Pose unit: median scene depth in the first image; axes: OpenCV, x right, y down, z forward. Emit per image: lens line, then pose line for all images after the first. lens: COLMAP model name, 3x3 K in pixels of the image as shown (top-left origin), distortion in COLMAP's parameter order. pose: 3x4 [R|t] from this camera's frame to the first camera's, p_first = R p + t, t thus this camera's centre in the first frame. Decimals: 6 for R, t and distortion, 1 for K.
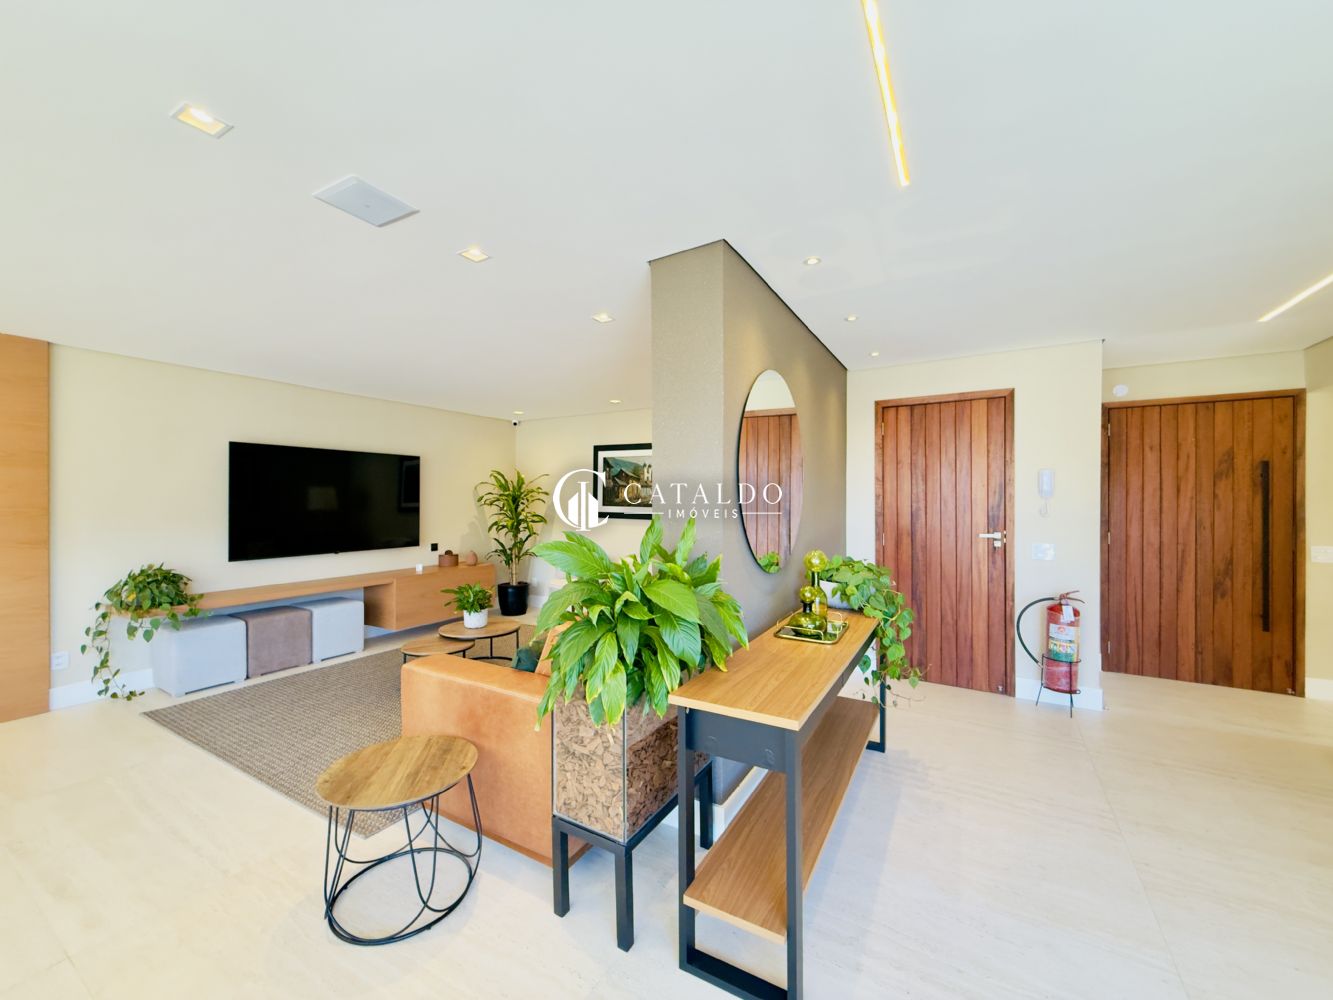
lens RADIAL K [[532.6, 0, 661.7], [0, 532.6, 505.6], [0, 0, 1]] dist [0.003269, 0.000038]
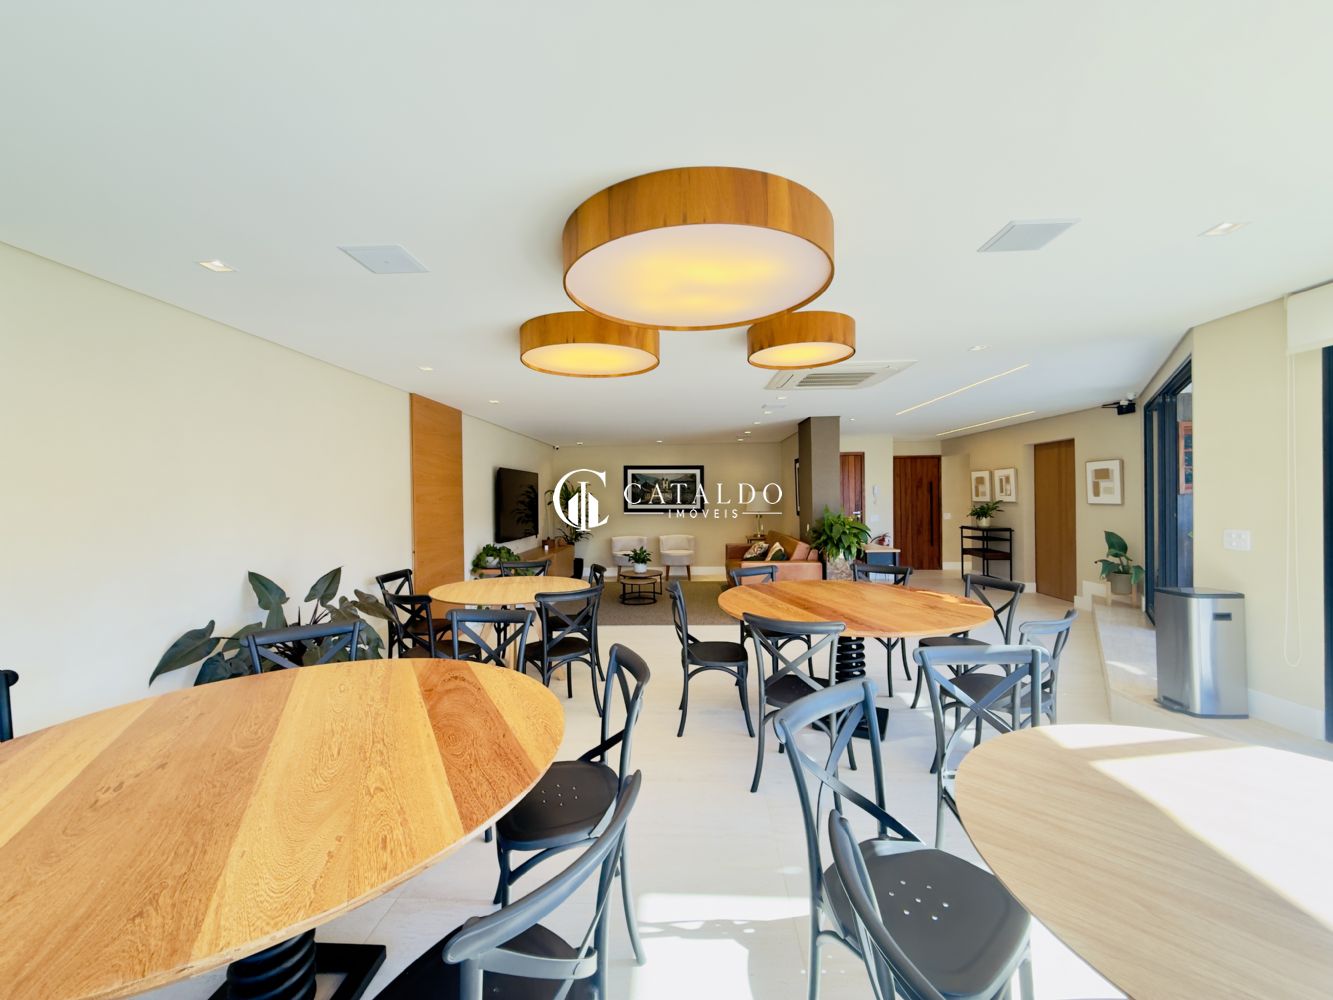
lens RADIAL K [[532.6, 0, 661.7], [0, 532.6, 505.6], [0, 0, 1]] dist [0.003269, 0.000038]
pose [[0.885110, -0.019439, 0.464975, -0.814924], [0.018930, 0.999804, 0.005764, -0.003695], [-0.464996, 0.003700, 0.885305, -0.454741]]
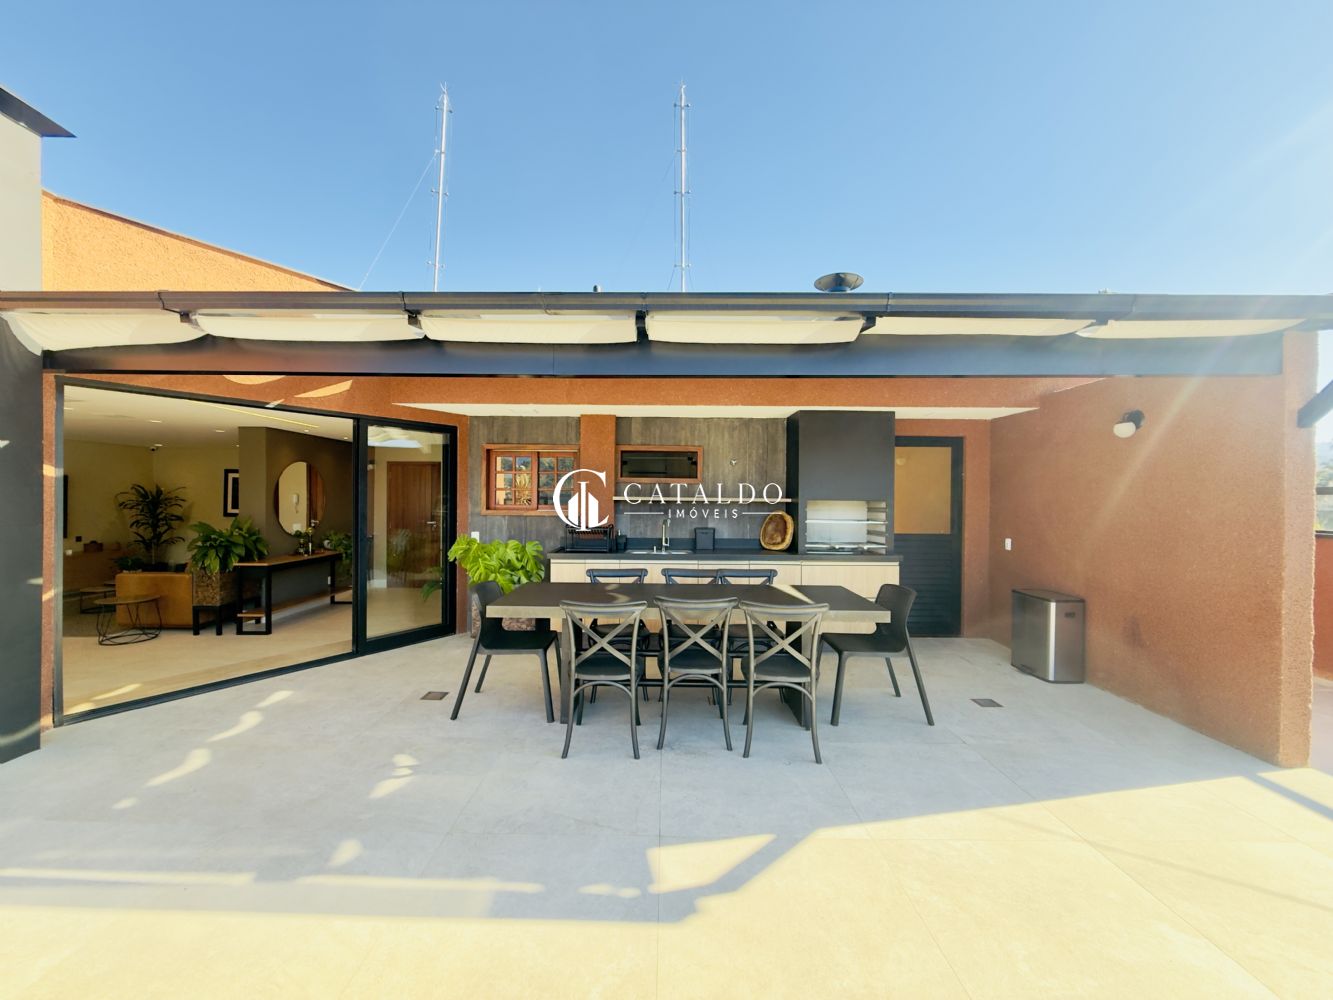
lens RADIAL K [[532.6, 0, 661.7], [0, 532.6, 505.6], [0, 0, 1]] dist [0.003269, 0.000038]
pose [[0.863315, 0.000508, 0.504665, 0.194346], [-0.003193, 0.999985, 0.004455, -0.021388], [-0.504655, -0.005457, 0.863304, -1.014544]]
